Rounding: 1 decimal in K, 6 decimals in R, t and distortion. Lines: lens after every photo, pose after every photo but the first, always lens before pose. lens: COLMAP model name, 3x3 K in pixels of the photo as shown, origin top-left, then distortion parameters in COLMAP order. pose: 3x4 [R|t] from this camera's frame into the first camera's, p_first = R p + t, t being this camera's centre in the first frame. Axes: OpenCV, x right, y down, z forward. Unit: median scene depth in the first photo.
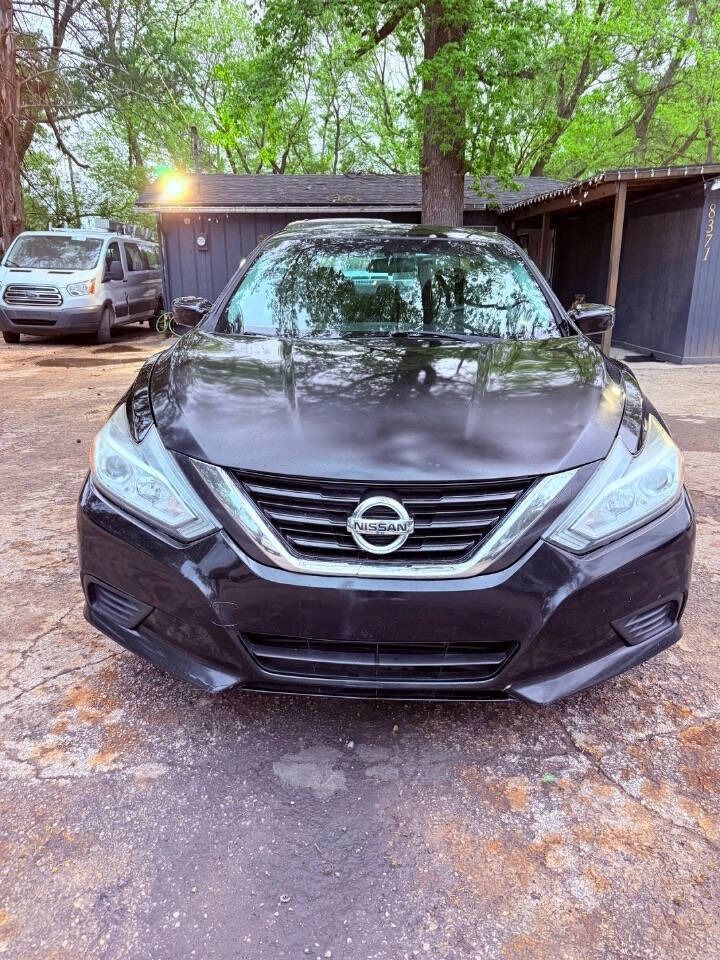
lens RADIAL K [[676.2, 0, 363.6], [0, 676.2, 481.6], [0, 0, 1]] dist [0.015882, -0.025327]
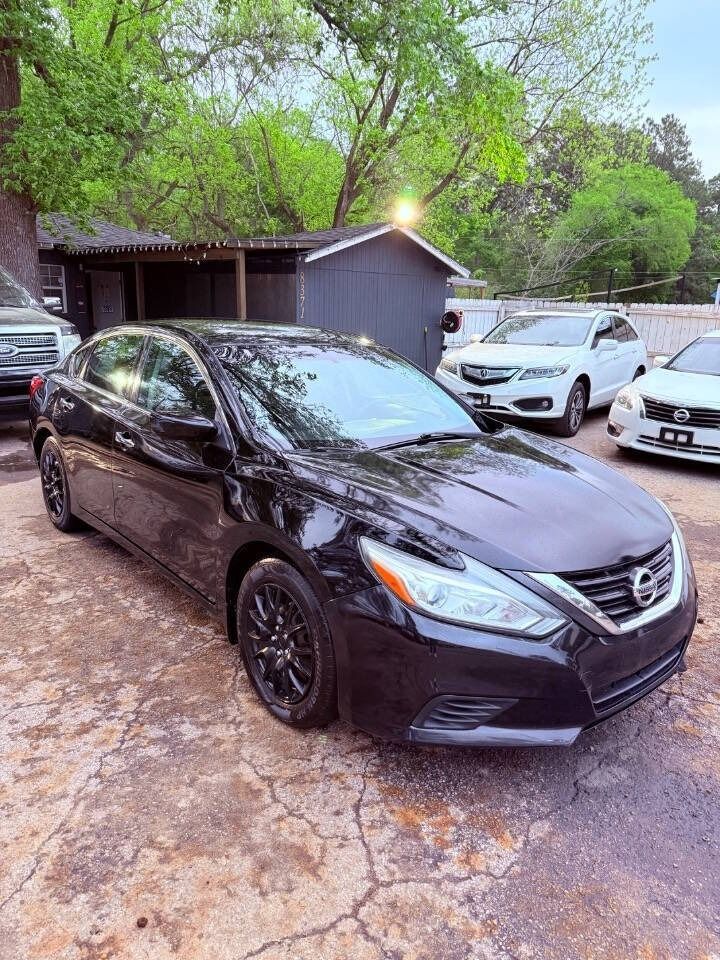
lens RADIAL K [[676.2, 0, 357.9], [0, 676.2, 475.2], [0, 0, 1]] dist [0.015882, -0.025327]
pose [[0.742215, -0.139557, 0.655470, -1.186865], [0.164523, 0.986090, 0.023653, -0.271670], [-0.649653, 0.090284, 0.754851, 0.207252]]
